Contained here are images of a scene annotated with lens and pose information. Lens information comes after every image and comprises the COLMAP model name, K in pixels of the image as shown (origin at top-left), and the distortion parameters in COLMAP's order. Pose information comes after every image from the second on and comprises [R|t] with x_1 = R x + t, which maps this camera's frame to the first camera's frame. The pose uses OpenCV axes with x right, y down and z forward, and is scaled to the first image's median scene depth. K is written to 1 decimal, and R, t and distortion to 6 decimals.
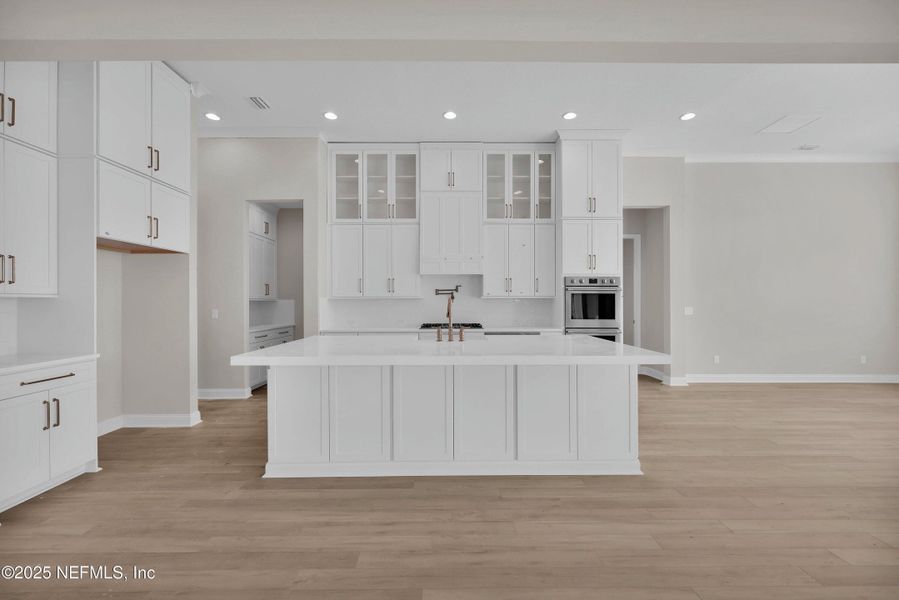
lens RADIAL K [[371.5, 0, 452.2], [0, 371.5, 298.6], [0, 0, 1]] dist [0.007859, 0.000073]
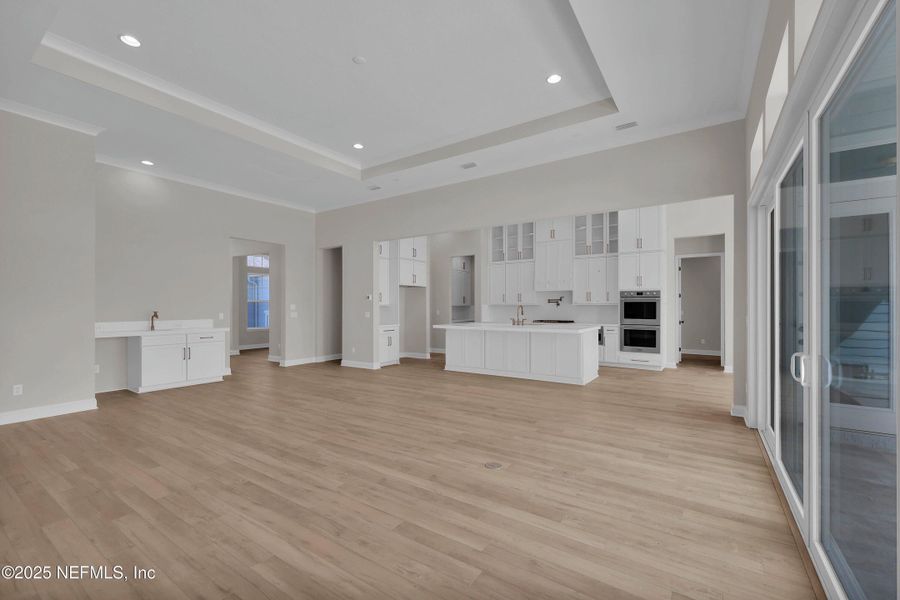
lens RADIAL K [[371.9, 0, 453.7], [0, 371.9, 304.6], [0, 0, 1]] dist [0.007859, 0.000073]
pose [[0.827523, -0.001622, -0.561430, 0.570079], [0.003194, 0.999993, 0.001819, -0.006967], [0.561423, -0.003298, 0.827522, -0.642246]]
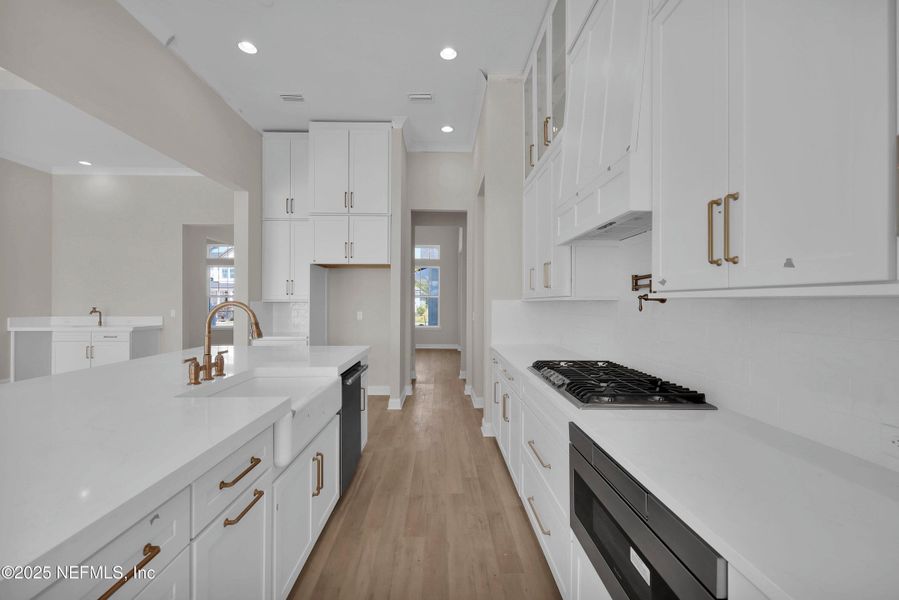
lens RADIAL K [[371.5, 0, 447.5], [0, 371.5, 299.9], [0, 0, 1]] dist [0.007859, 0.000073]
pose [[0.011828, -0.003706, -0.999923, 0.351504], [0.004816, 0.999982, -0.003649, -0.000510], [0.999918, -0.004772, 0.011846, 0.840982]]
